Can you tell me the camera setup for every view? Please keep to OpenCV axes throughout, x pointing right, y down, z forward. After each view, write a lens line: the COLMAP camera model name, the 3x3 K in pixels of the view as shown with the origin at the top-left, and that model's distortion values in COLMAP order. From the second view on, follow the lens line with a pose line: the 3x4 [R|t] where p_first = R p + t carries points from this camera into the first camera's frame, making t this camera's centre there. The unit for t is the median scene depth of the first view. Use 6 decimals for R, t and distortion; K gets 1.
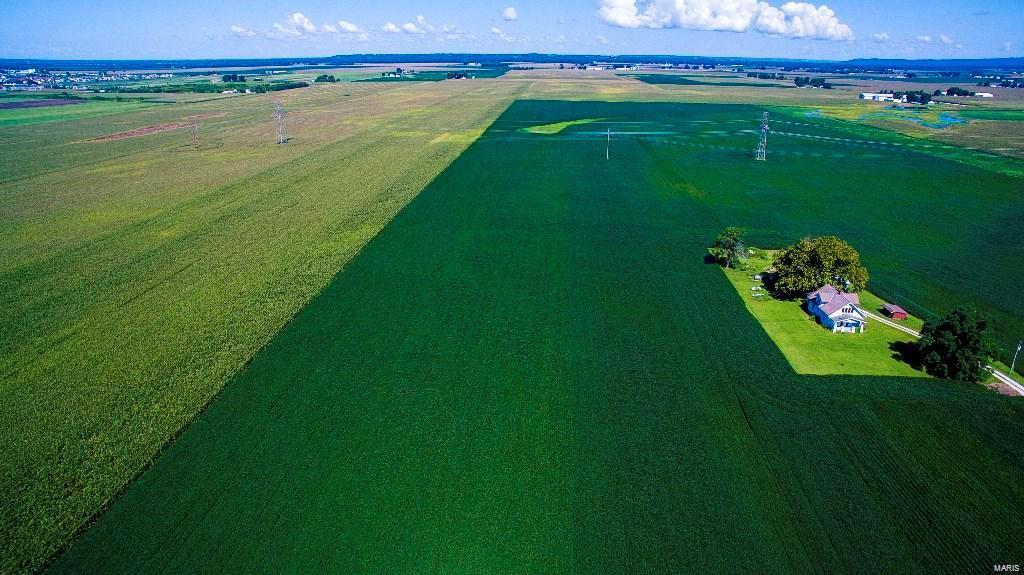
lens RADIAL K [[594.5, 0, 509.0], [0, 594.5, 290.3], [0, 0, 1]] dist [-0.123582, 0.085463]
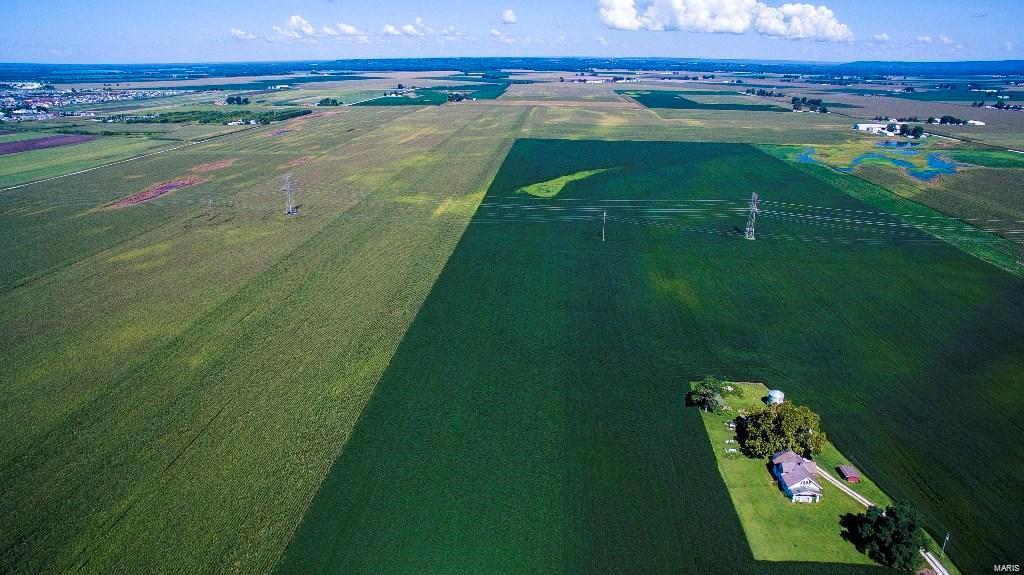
lens RADIAL K [[594.5, 0, 509.0], [0, 594.5, 290.3], [0, 0, 1]] dist [-0.123582, 0.085463]
pose [[0.999996, -0.002297, -0.001820, 0.000433], [0.002294, 0.999996, -0.001599, -0.049029], [0.001824, 0.001595, 0.999997, -0.019980]]
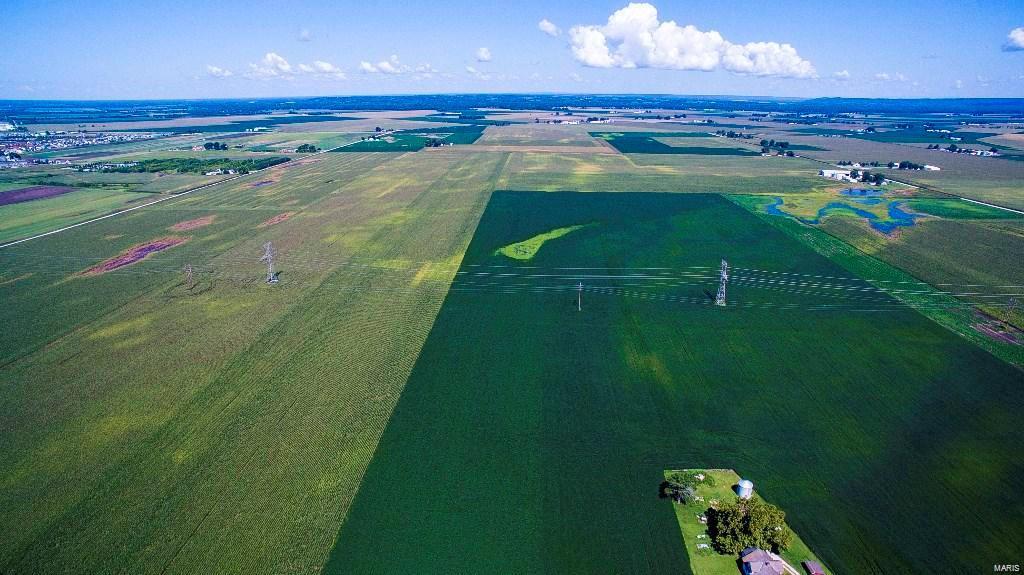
lens RADIAL K [[594.5, 0, 509.0], [0, 594.5, 290.3], [0, 0, 1]] dist [-0.123582, 0.085463]
pose [[0.999291, -0.014565, 0.034730, 0.000487], [0.016522, 0.998252, -0.056747, -0.073432], [-0.033843, 0.057281, 0.997784, -0.029851]]
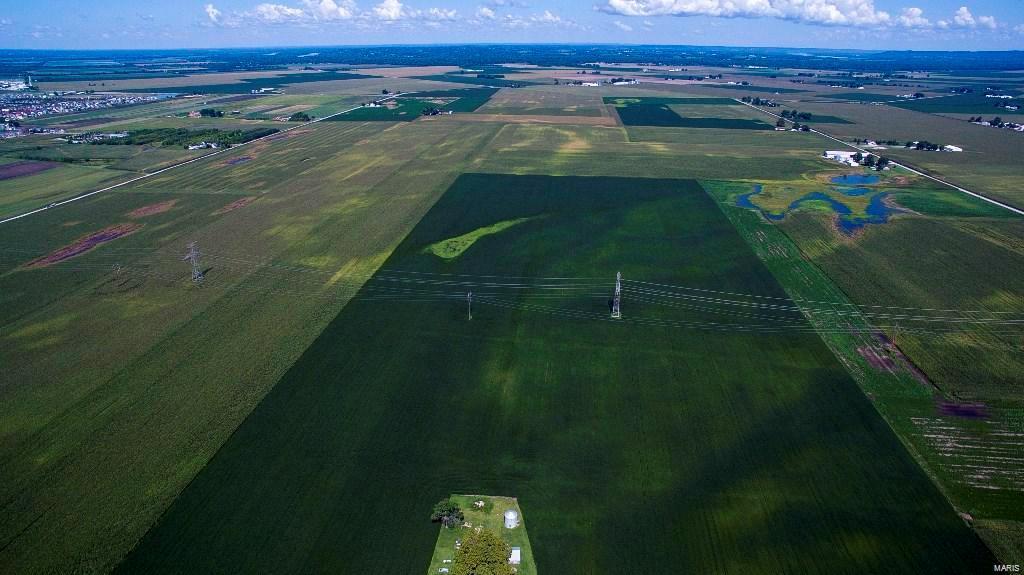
lens RADIAL K [[625.8, 0, 508.9], [0, 625.8, 290.0], [0, 0, 1]] dist [-0.123405, 0.085250]
pose [[0.999694, 0.008076, -0.023380, 0.098768], [-0.008028, 0.999965, 0.002156, -0.103380], [0.023397, -0.001968, 0.999724, -0.062872]]
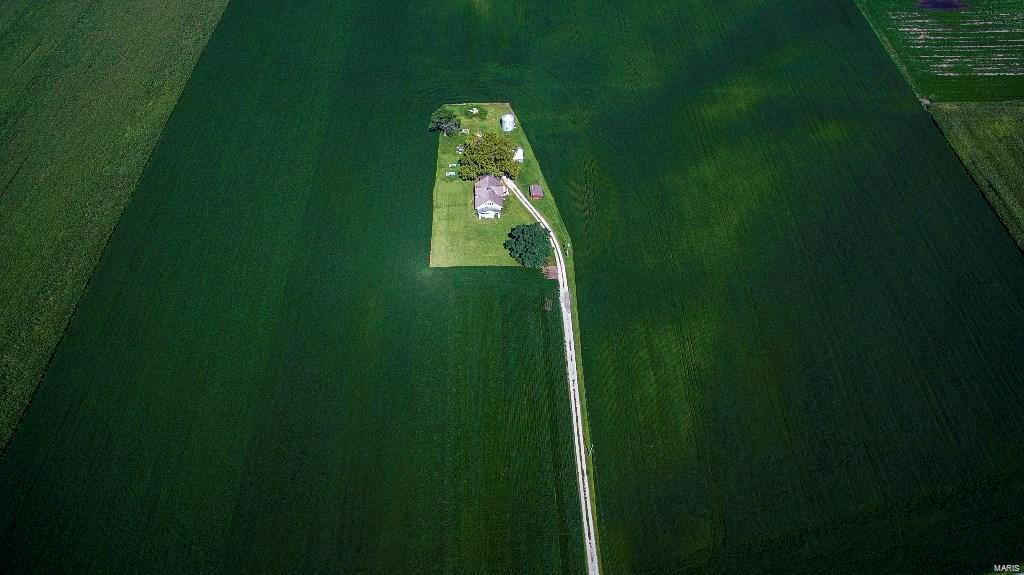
lens RADIAL K [[594.5, 0, 509.0], [0, 594.5, 290.3], [0, 0, 1]] dist [-0.123582, 0.085463]
pose [[0.995135, -0.075764, 0.062981, 0.074652], [0.028702, 0.834458, 0.550323, -0.085245], [-0.094250, -0.545838, 0.832573, -0.051494]]
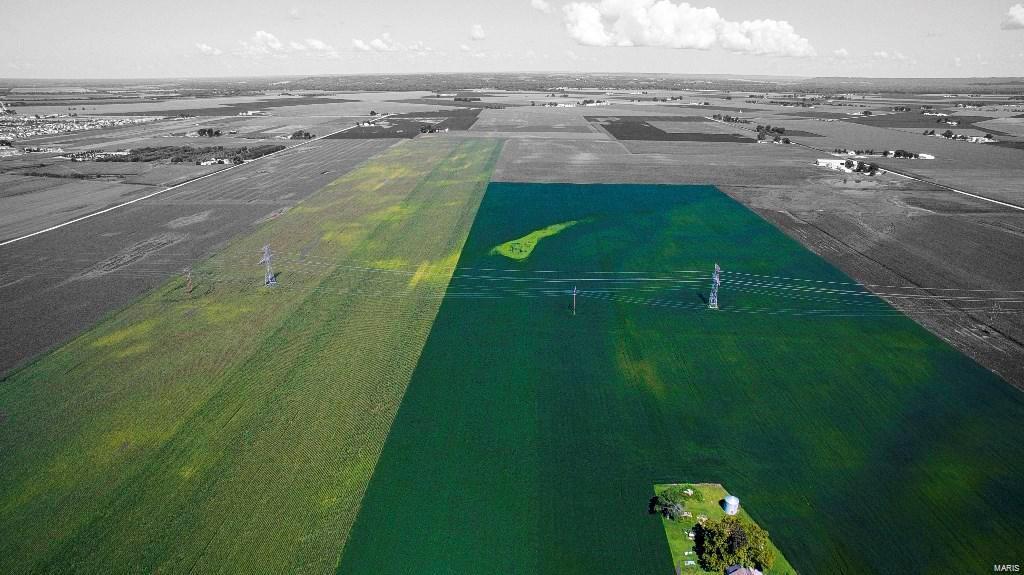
lens RADIAL K [[594.5, 0, 509.0], [0, 594.5, 290.3], [0, 0, 1]] dist [-0.123582, 0.085463]
pose [[0.998993, -0.017902, 0.041151, 0.000560], [0.018846, 0.999566, -0.022662, -0.090184], [-0.040727, 0.023414, 0.998896, -0.036694]]
